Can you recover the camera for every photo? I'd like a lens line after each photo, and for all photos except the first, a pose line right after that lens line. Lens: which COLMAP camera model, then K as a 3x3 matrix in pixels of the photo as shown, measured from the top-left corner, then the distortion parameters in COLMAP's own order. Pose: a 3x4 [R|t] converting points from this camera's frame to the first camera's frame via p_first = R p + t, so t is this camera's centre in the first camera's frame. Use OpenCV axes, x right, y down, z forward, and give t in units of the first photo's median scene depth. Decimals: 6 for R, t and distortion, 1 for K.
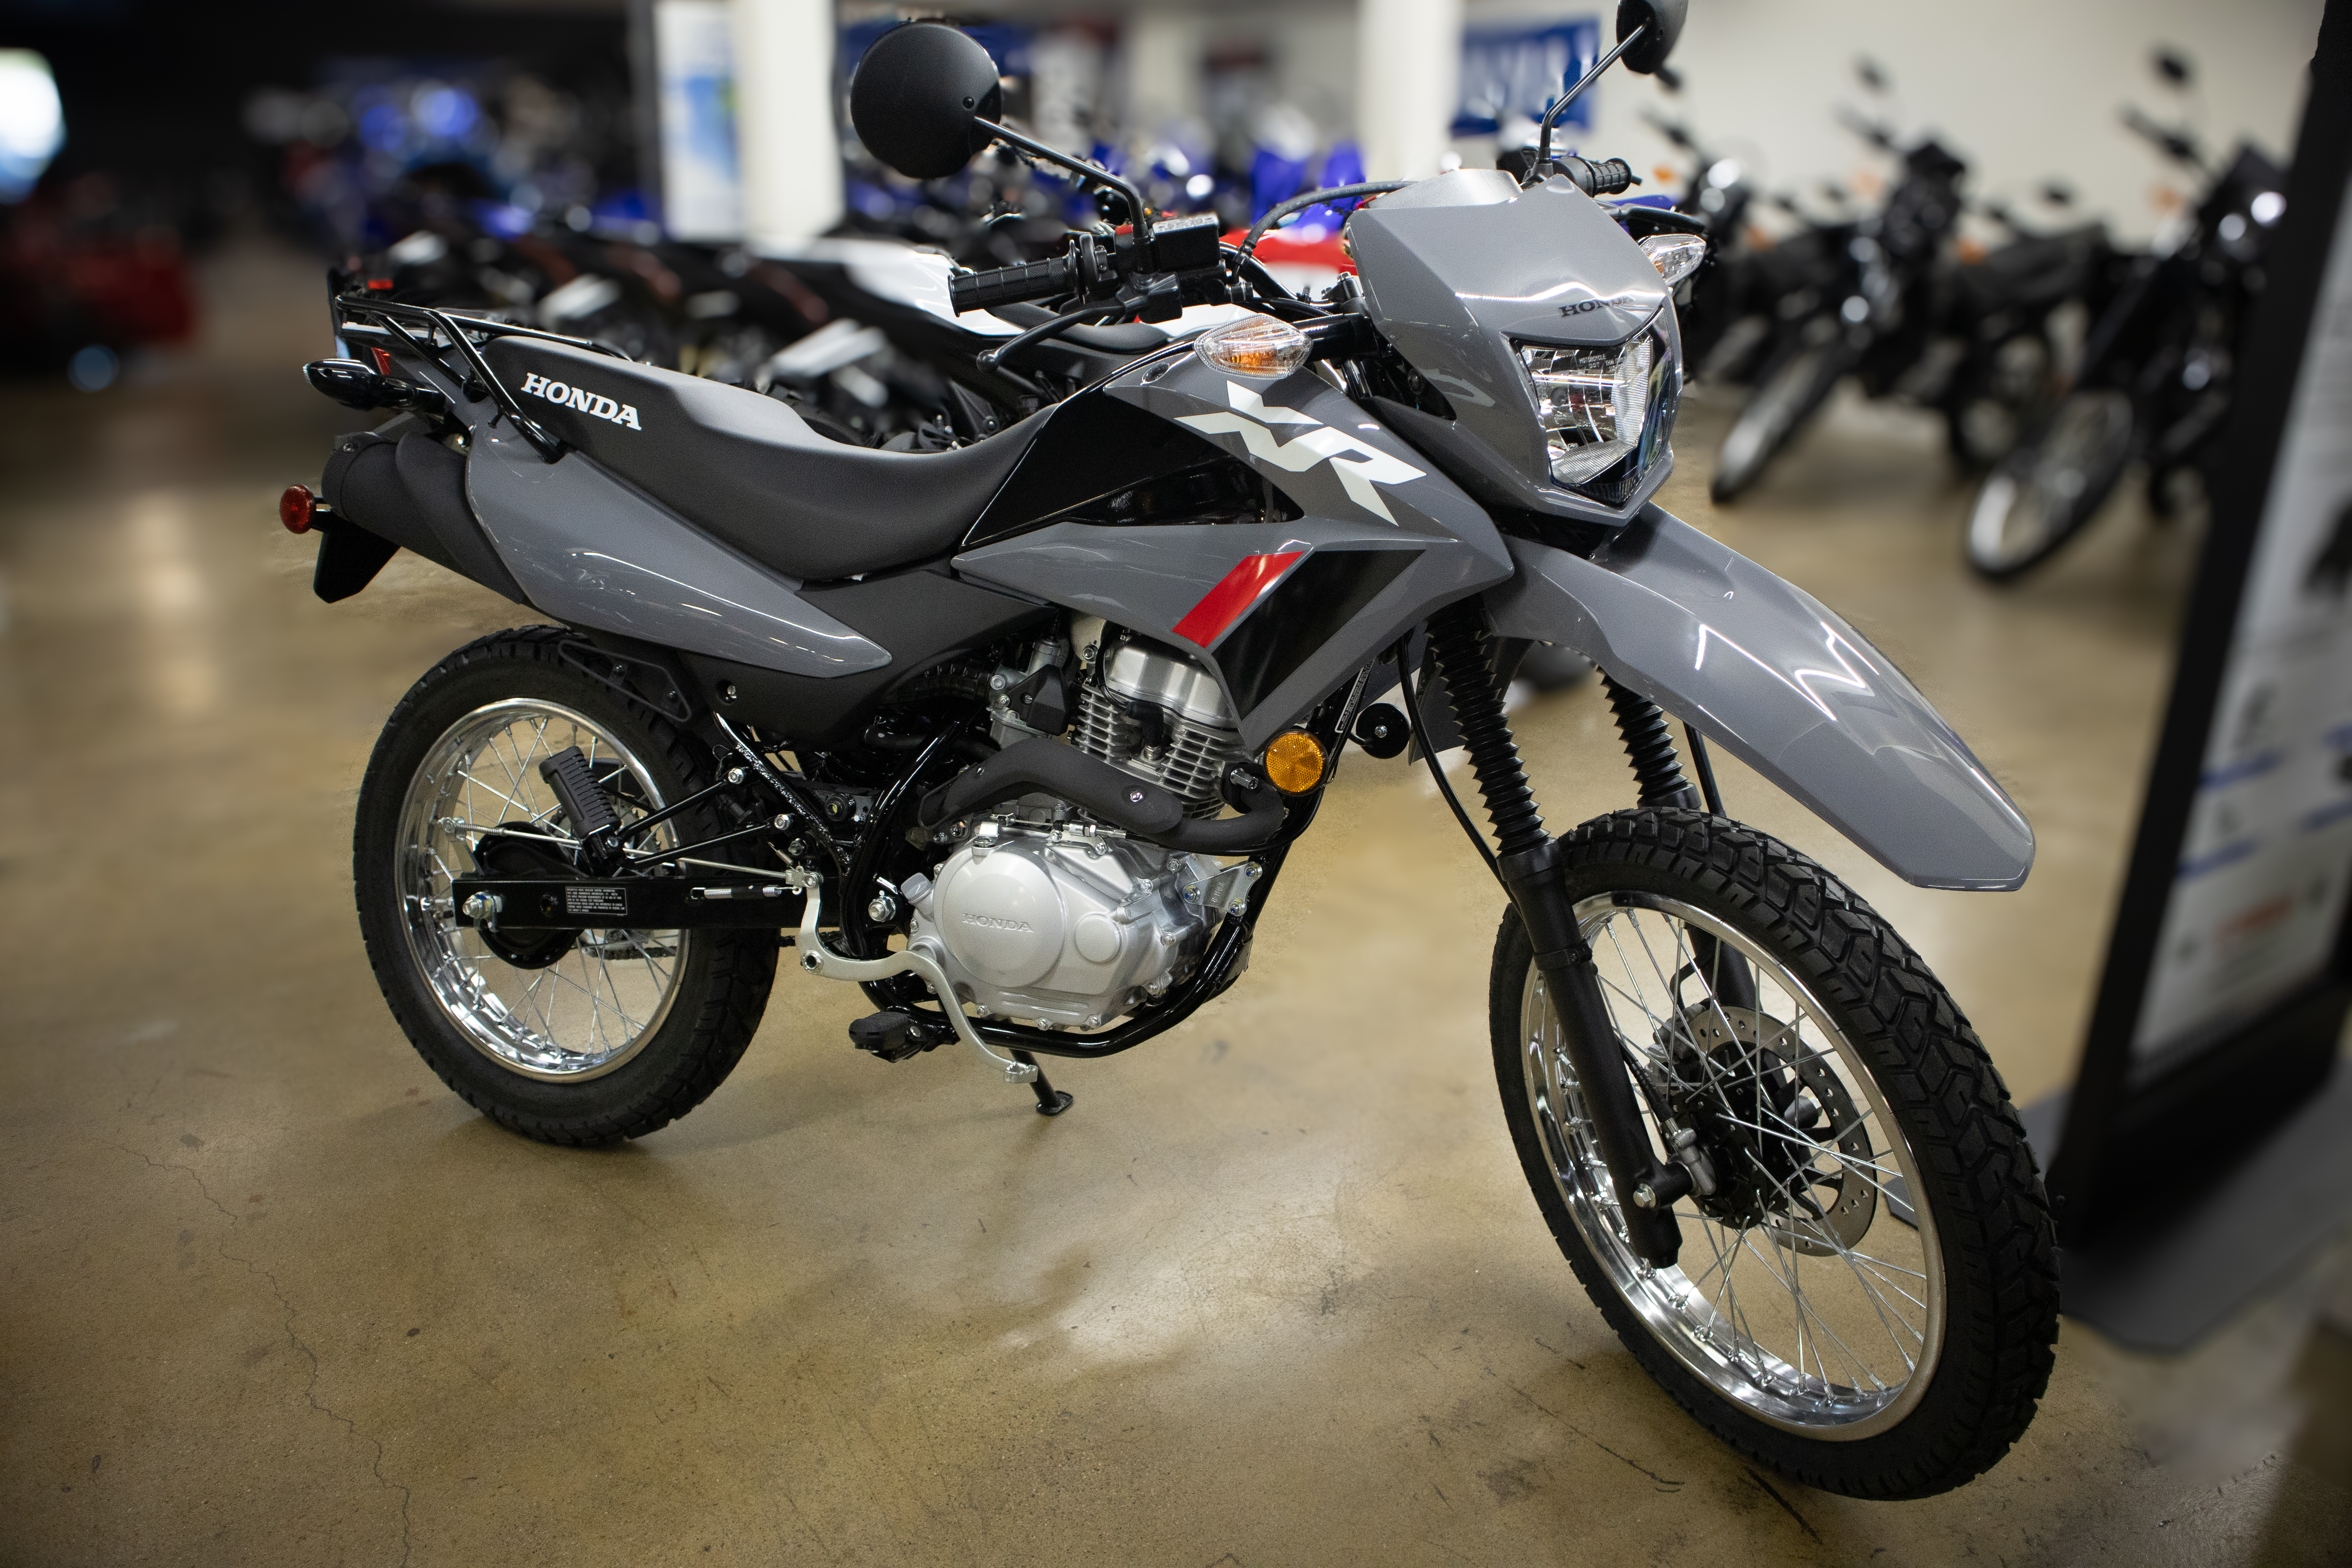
lens RADIAL K [[1614.1, 0, 1176.0], [0, 1614.1, 784.0], [0, 0, 1]] dist [-0.077712, 0.001793]
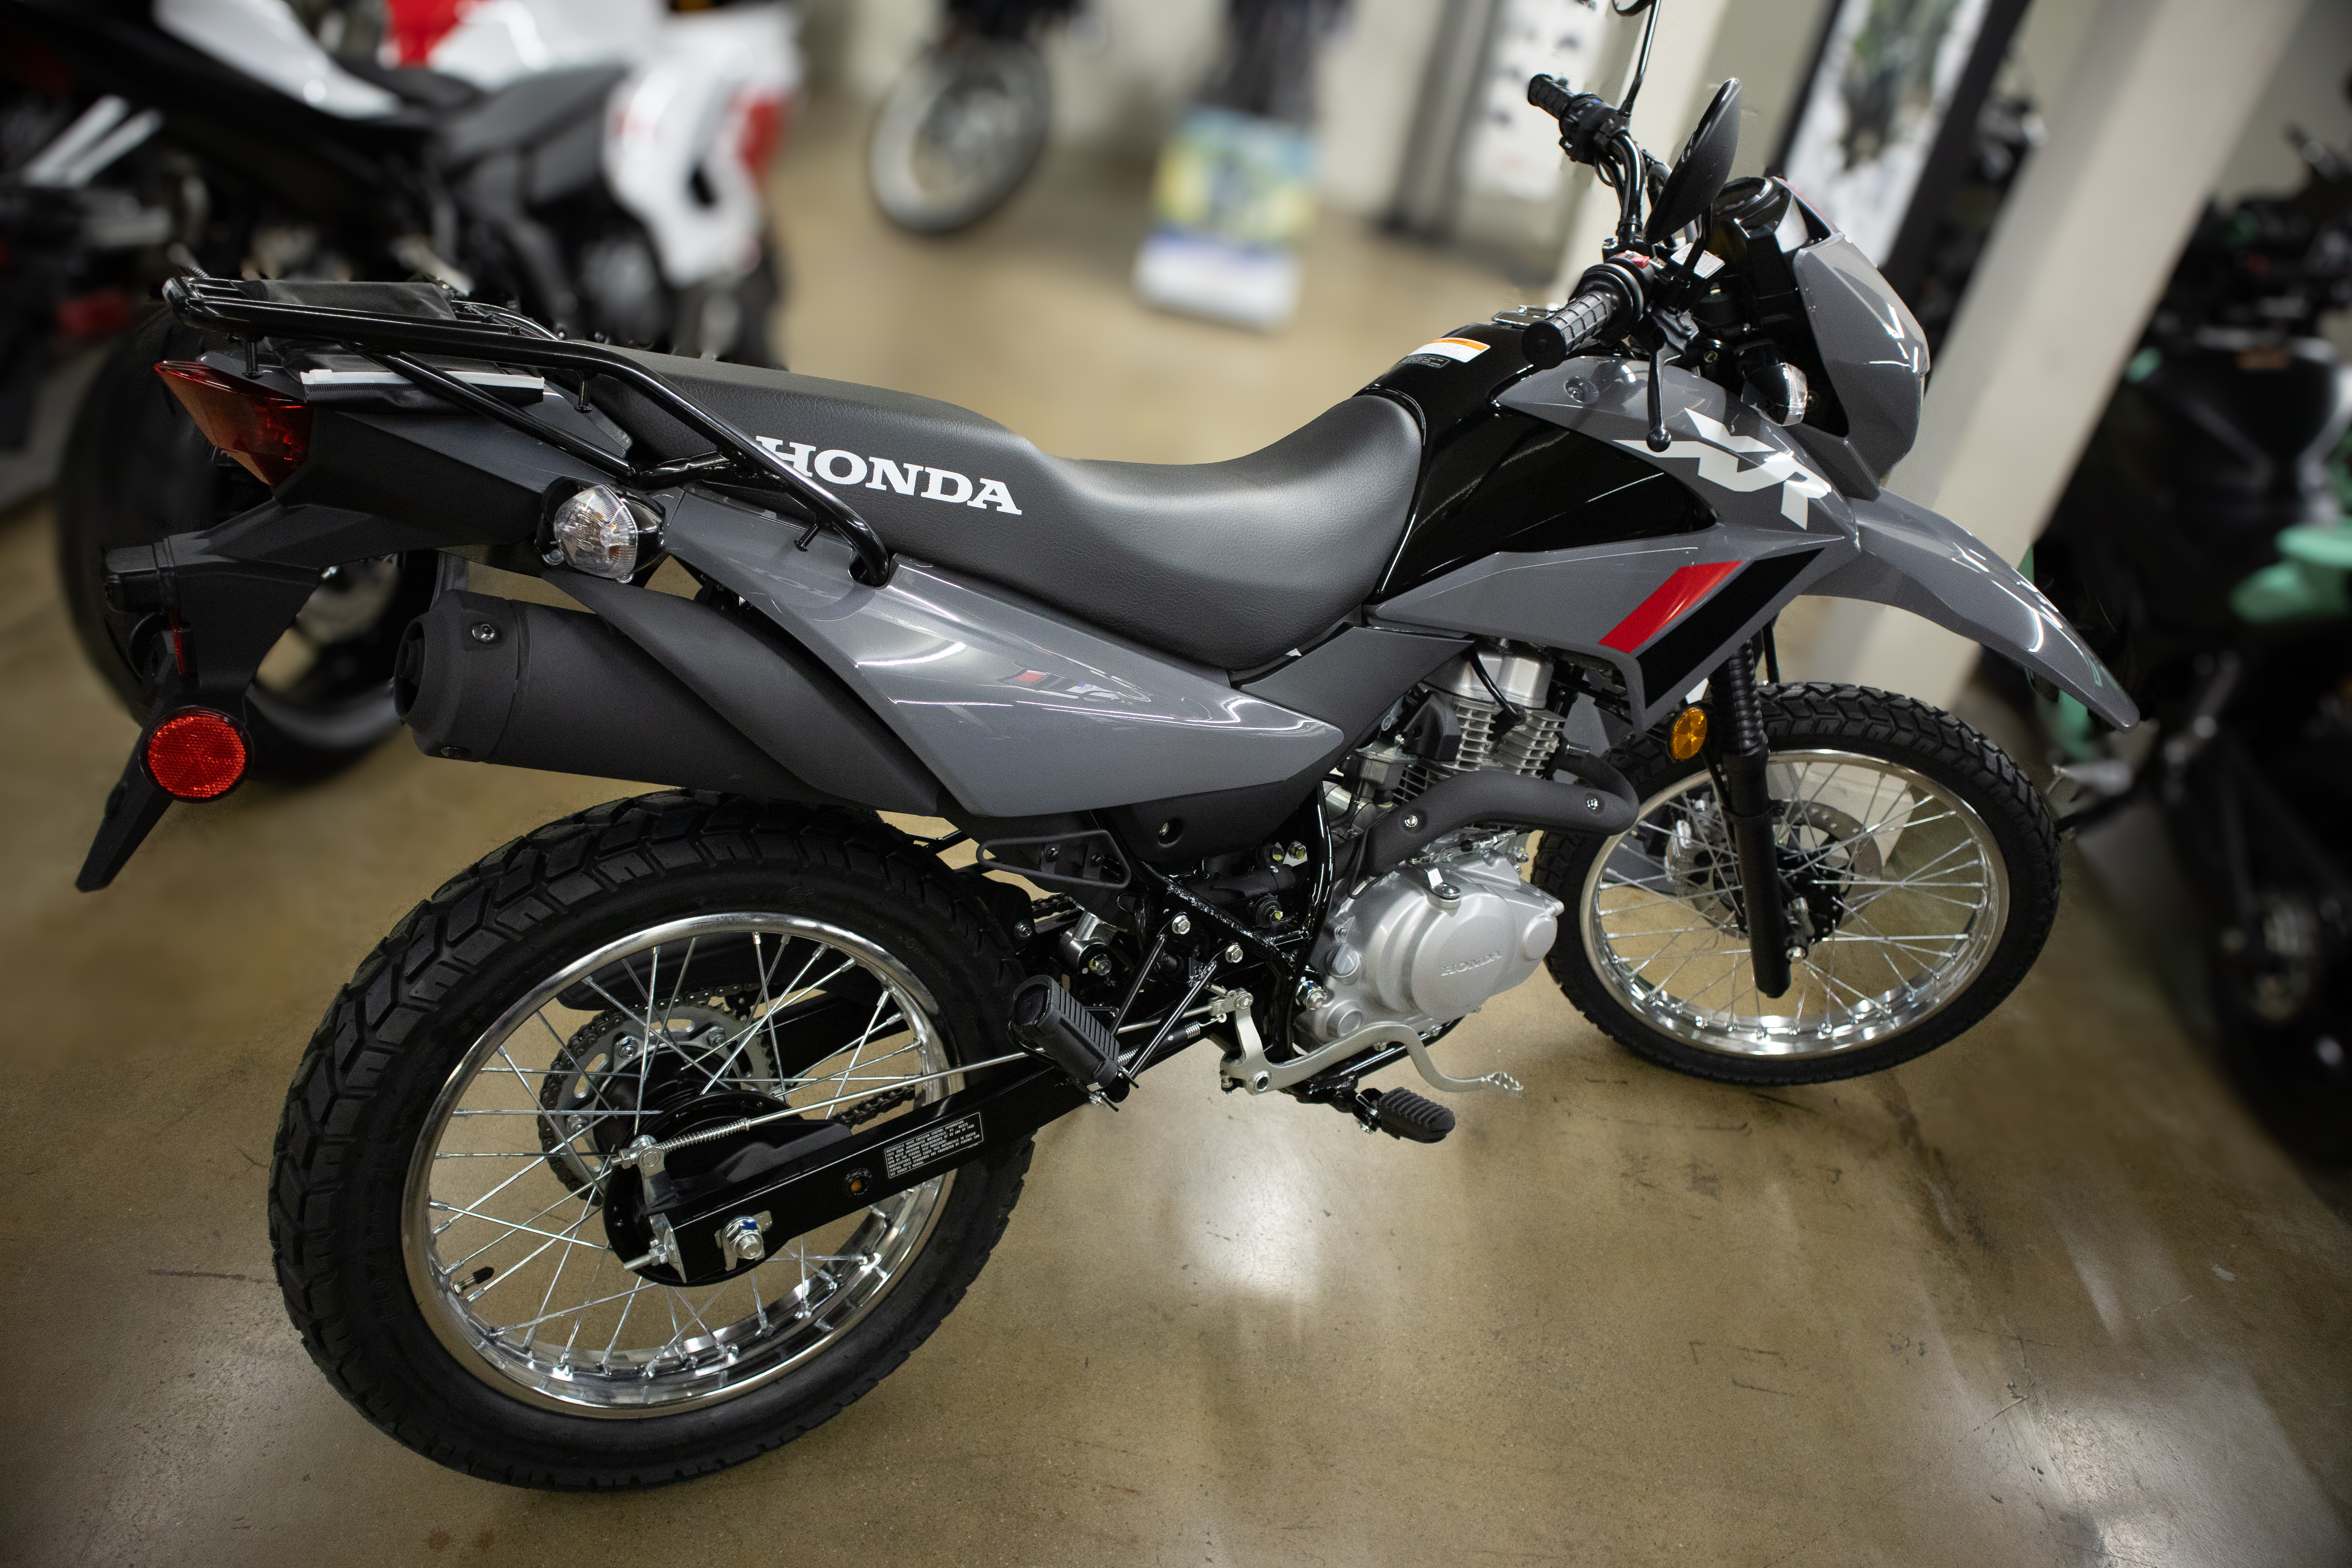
lens RADIAL K [[1614.1, 0, 1176.0], [0, 1614.1, 784.0], [0, 0, 1]] dist [-0.077712, 0.001793]
pose [[0.597735, -0.324180, 0.733226, -0.880778], [0.102145, 0.937938, 0.331419, -0.352717], [-0.795160, -0.123206, 0.593752, 0.553947]]
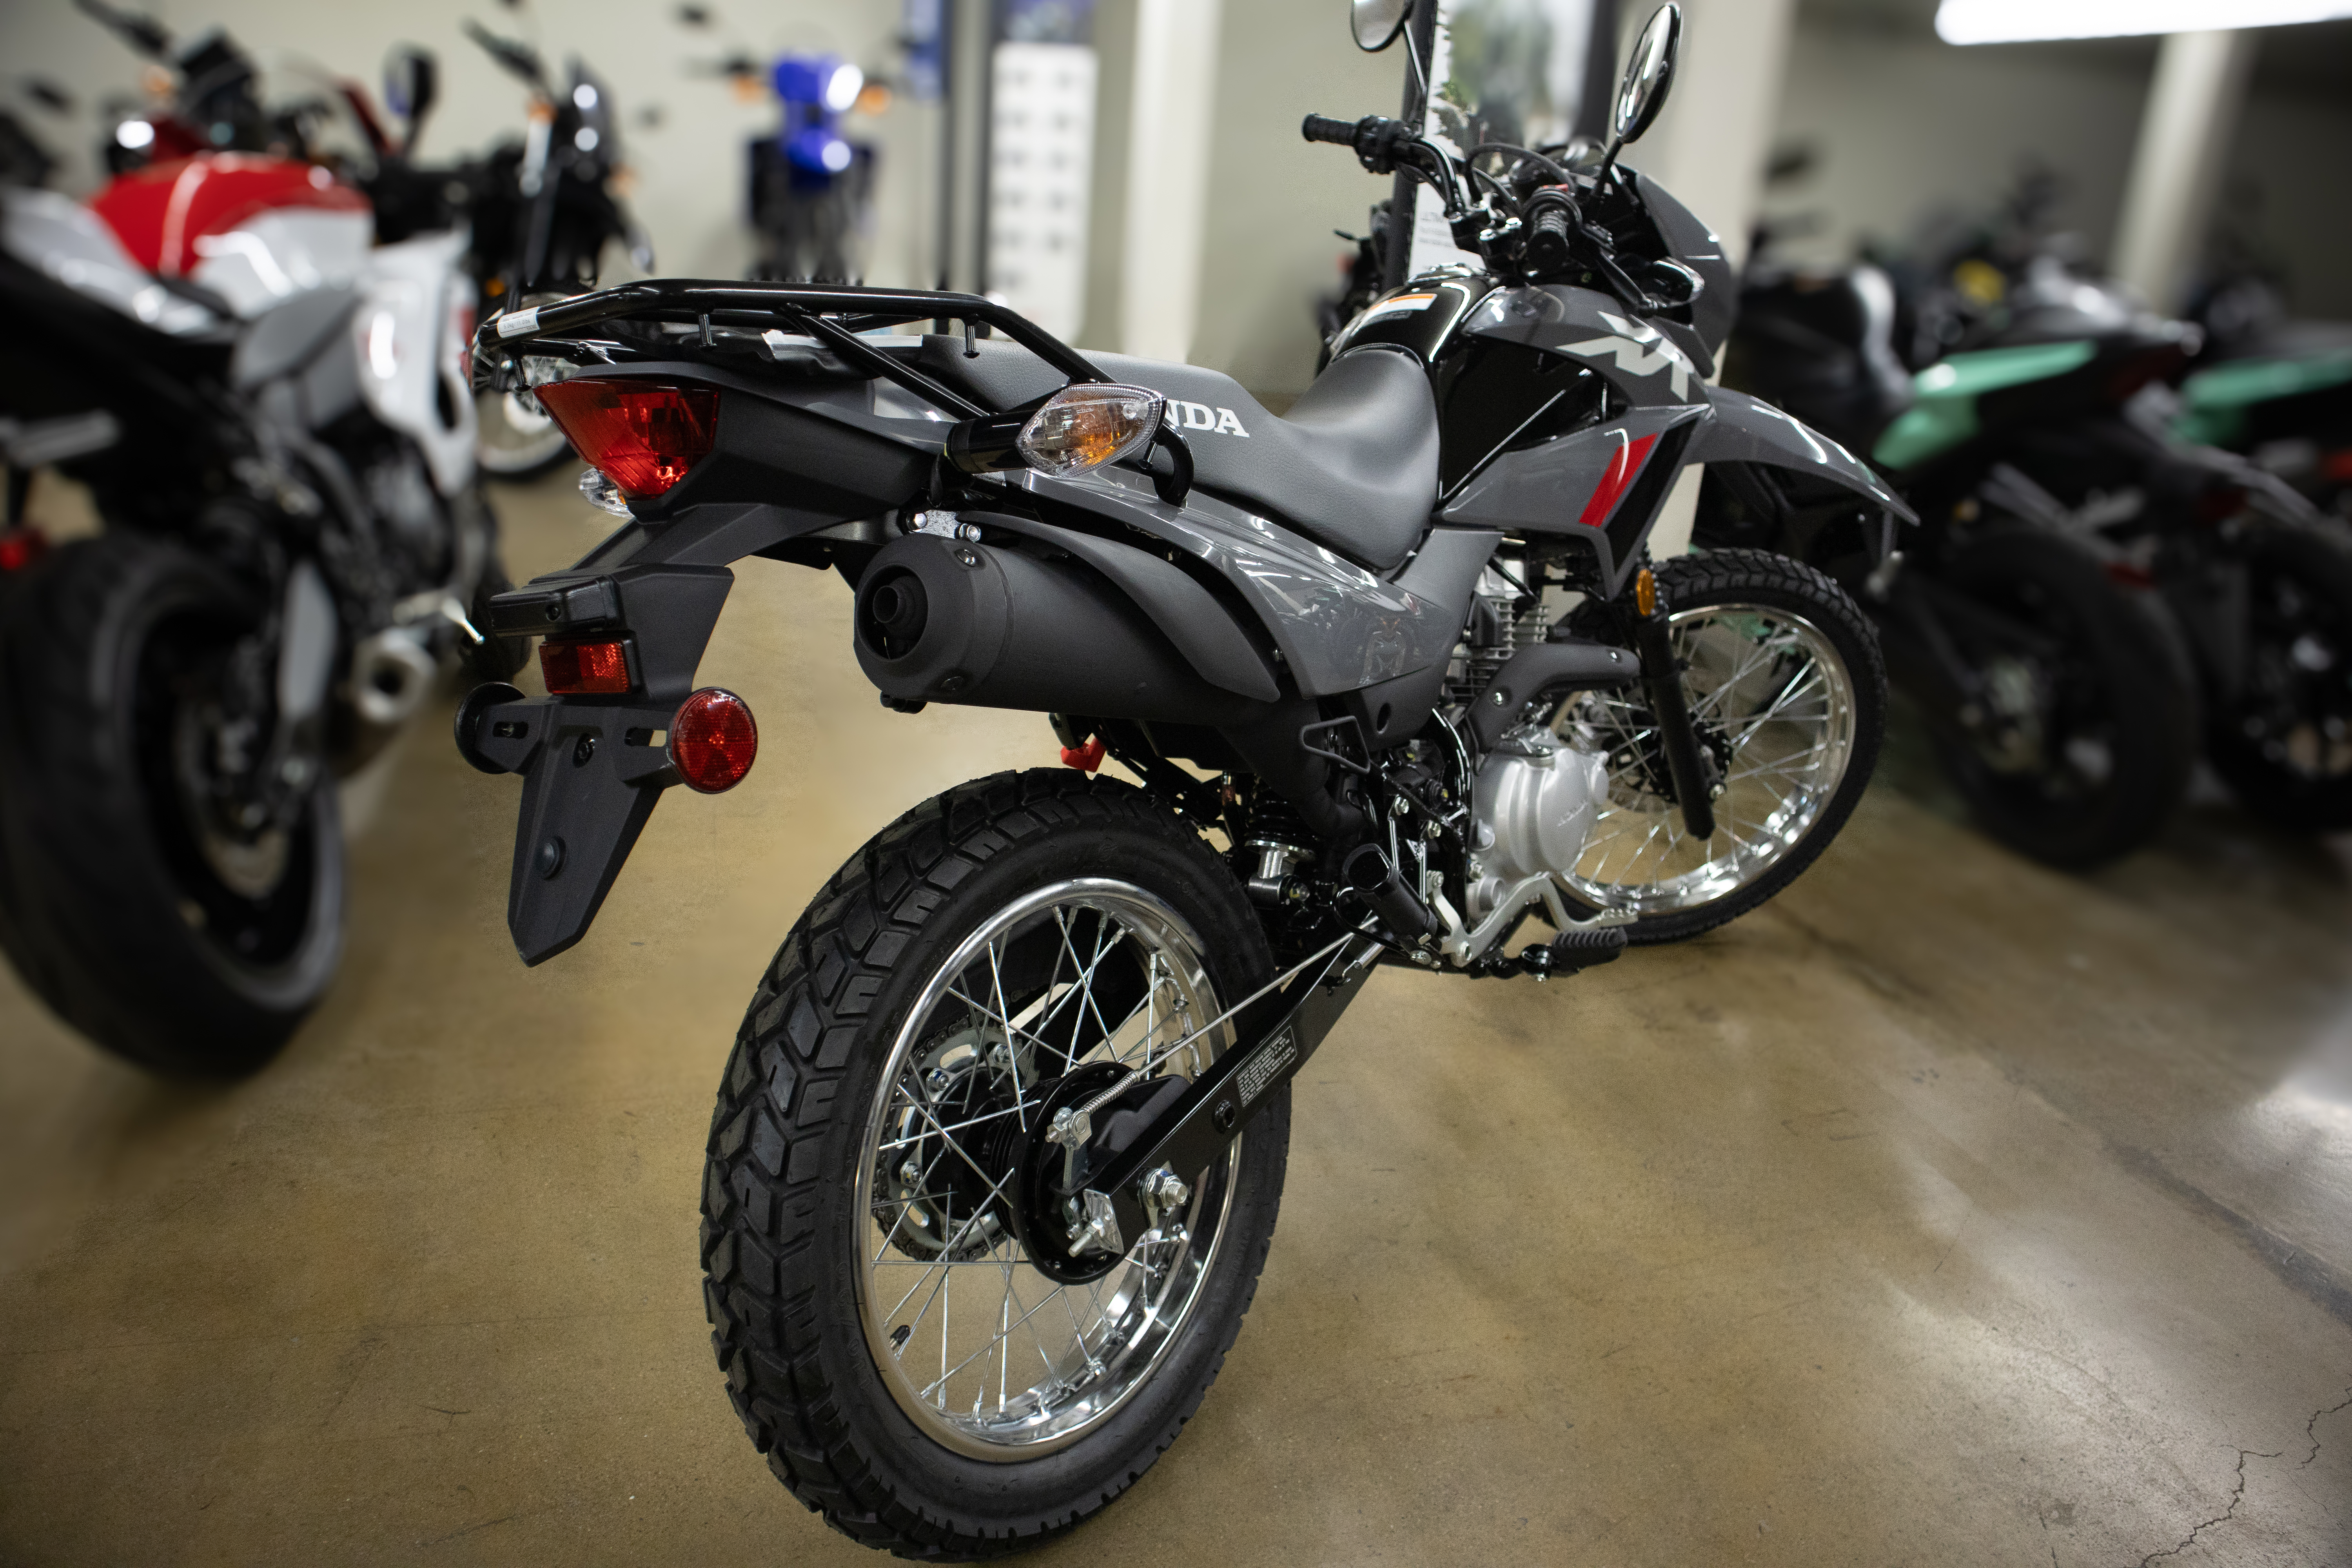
lens RADIAL K [[1614.1, 0, 1176.0], [0, 1614.1, 784.0], [0, 0, 1]] dist [-0.077712, 0.001793]
pose [[0.256966, -0.340568, 0.904424, -1.148474], [0.283906, 0.921158, 0.266206, -0.298418], [-0.923778, 0.188366, 0.333395, 0.851349]]
